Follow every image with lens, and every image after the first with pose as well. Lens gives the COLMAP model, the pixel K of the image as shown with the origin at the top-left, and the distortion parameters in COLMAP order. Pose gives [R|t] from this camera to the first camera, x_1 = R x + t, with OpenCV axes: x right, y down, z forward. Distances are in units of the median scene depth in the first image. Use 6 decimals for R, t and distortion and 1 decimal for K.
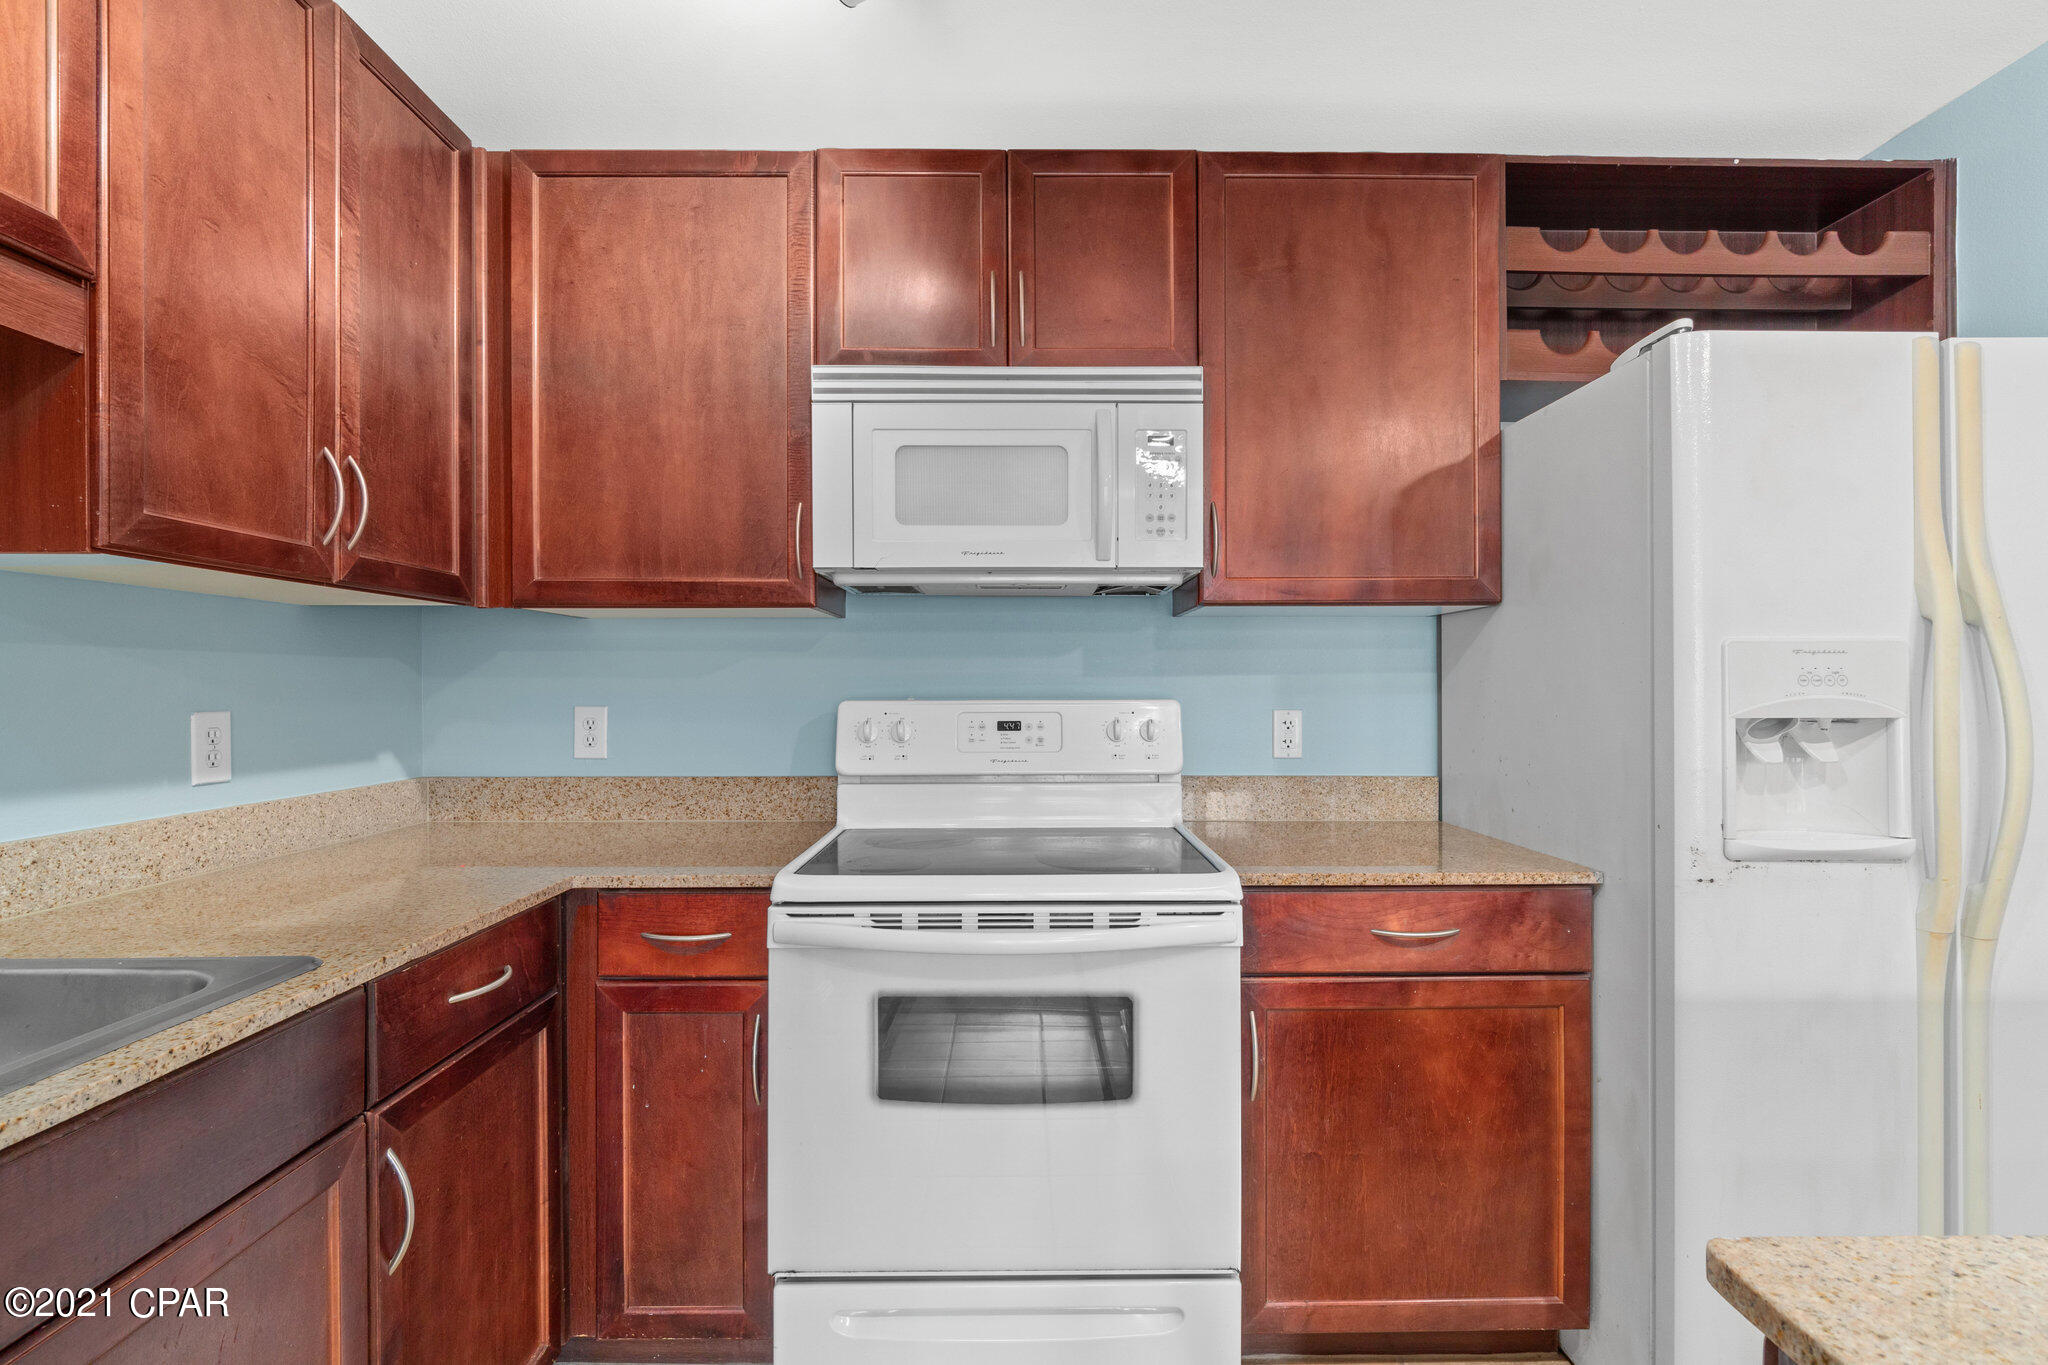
lens RADIAL K [[954.1, 0, 1028.9], [0, 954.1, 689.4], [0, 0, 1]] dist [-0.004667, -0.000952]
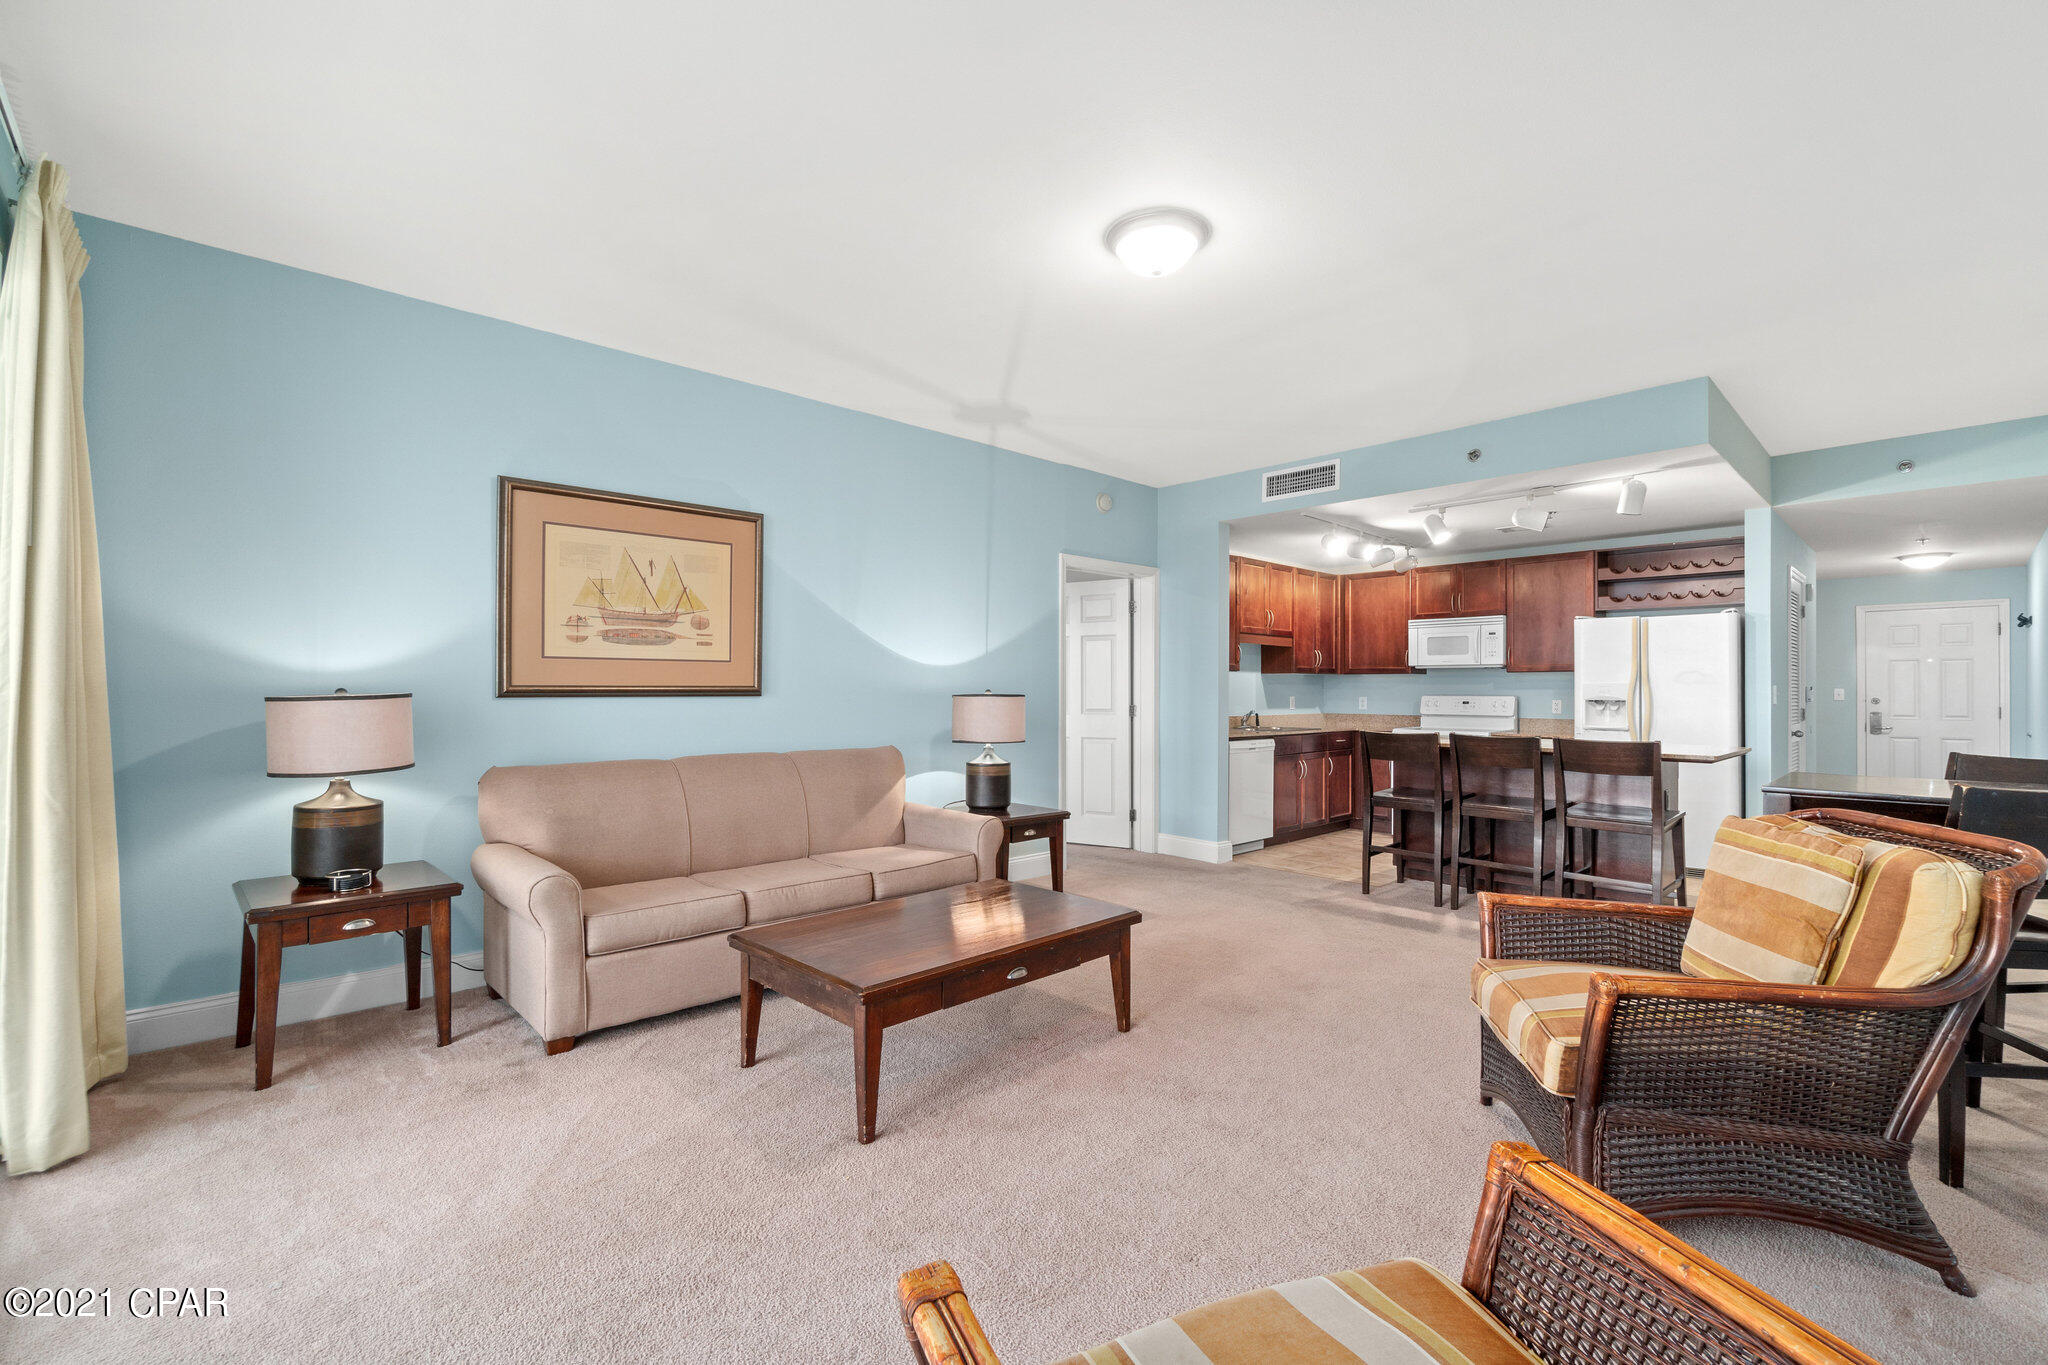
lens RADIAL K [[886.6, 0, 1021.2], [0, 886.6, 682.3], [0, 0, 1]] dist [-0.003085, 0.001137]
pose [[0.666209, -0.002315, -0.745762, 1.629949], [-0.009742, 0.999883, -0.011807, 0.017655], [0.745702, 0.015132, 0.666108, -3.058372]]
